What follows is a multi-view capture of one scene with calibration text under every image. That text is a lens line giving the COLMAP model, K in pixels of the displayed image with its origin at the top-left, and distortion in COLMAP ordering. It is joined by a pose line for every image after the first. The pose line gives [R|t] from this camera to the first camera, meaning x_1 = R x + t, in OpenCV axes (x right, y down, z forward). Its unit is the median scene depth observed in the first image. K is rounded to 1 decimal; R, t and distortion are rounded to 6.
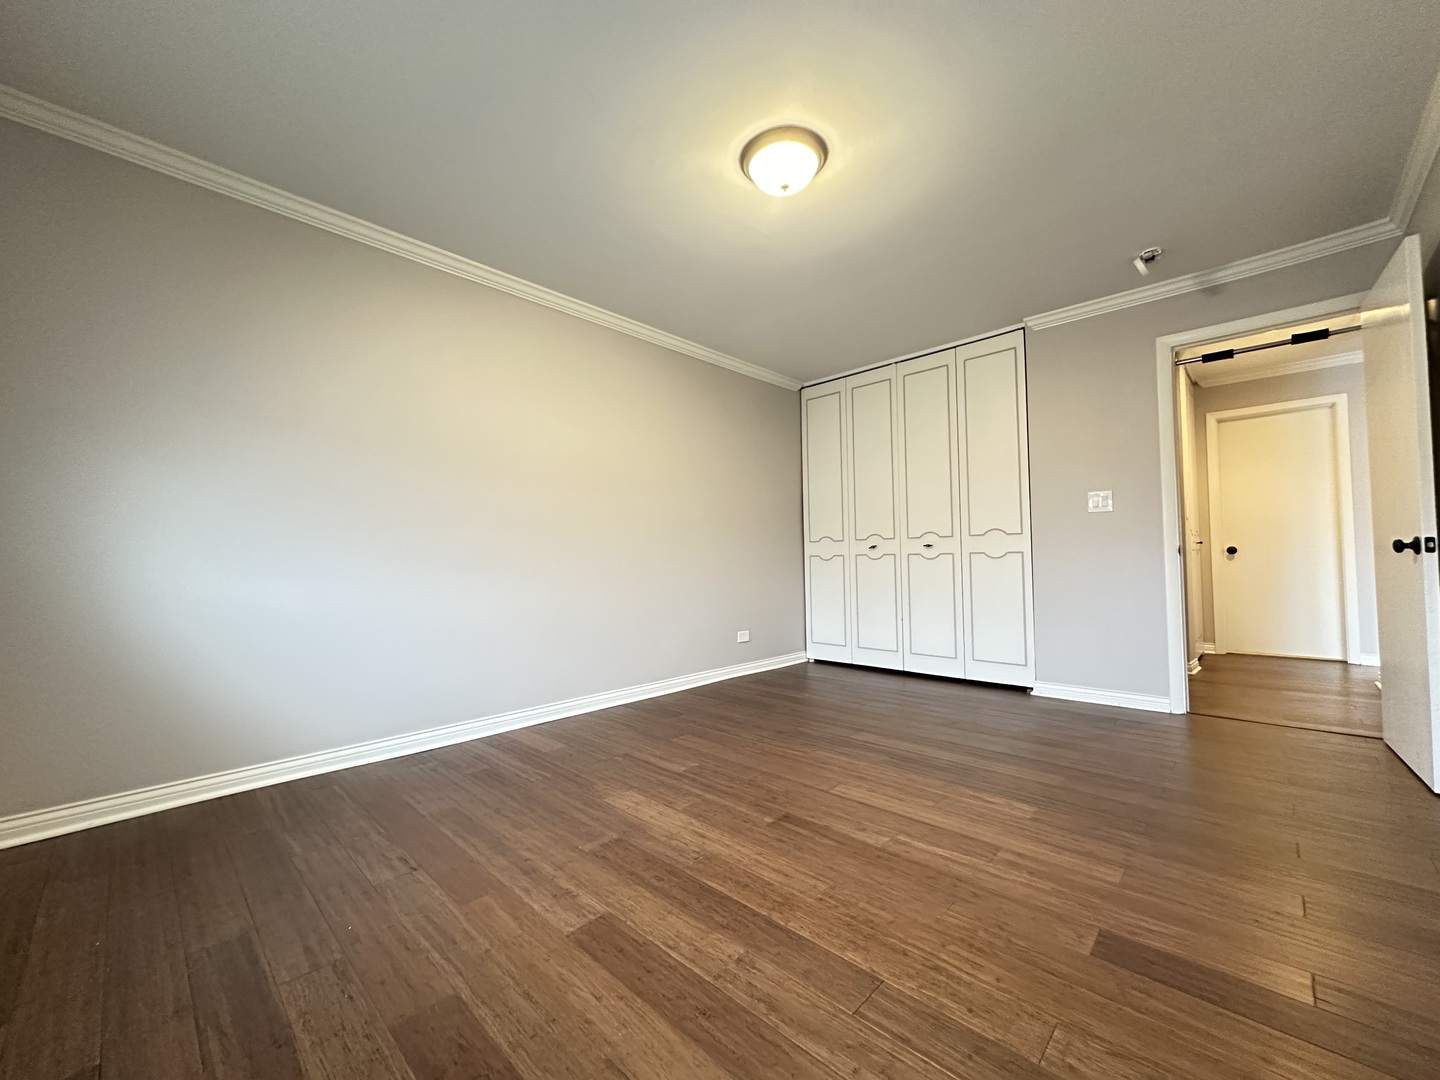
lens RADIAL K [[572.5, 0, 720.0], [0, 572.5, 540.0], [0, 0, 1]] dist [-0.000488, -0.000028]
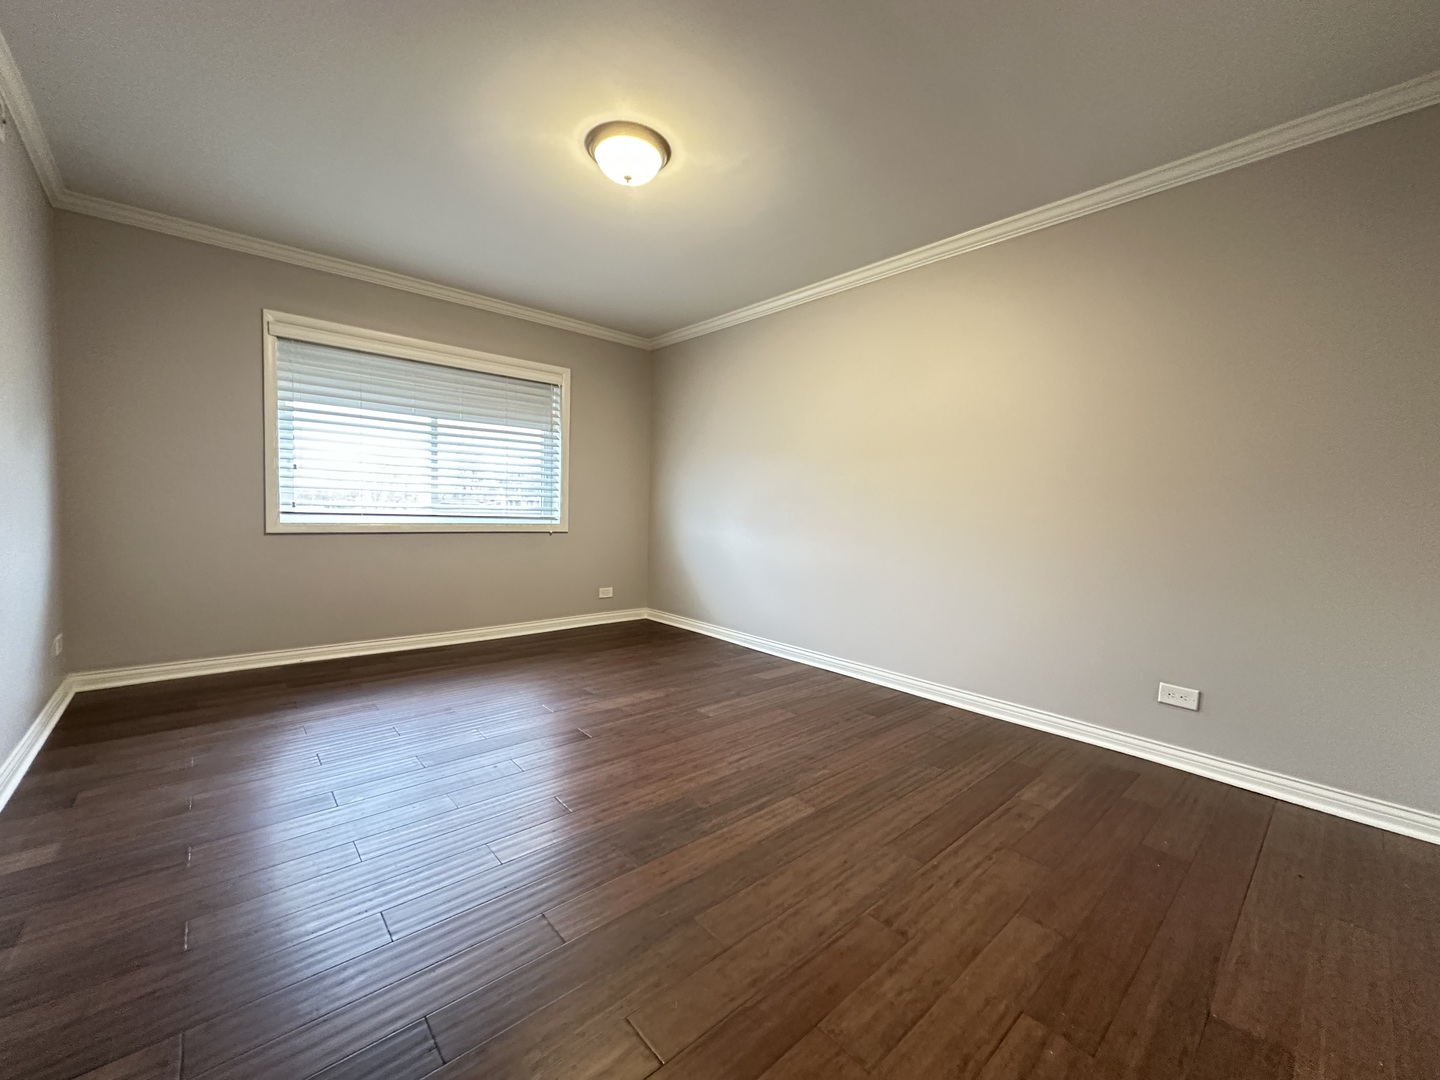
lens RADIAL K [[572.5, 0, 720.0], [0, 572.5, 540.0], [0, 0, 1]] dist [-0.000488, -0.000028]
pose [[-0.075675, 0.076466, -0.994196, 1.031524], [0.011484, 0.997056, 0.075812, -0.040925], [0.997066, -0.005681, -0.076331, 1.076477]]
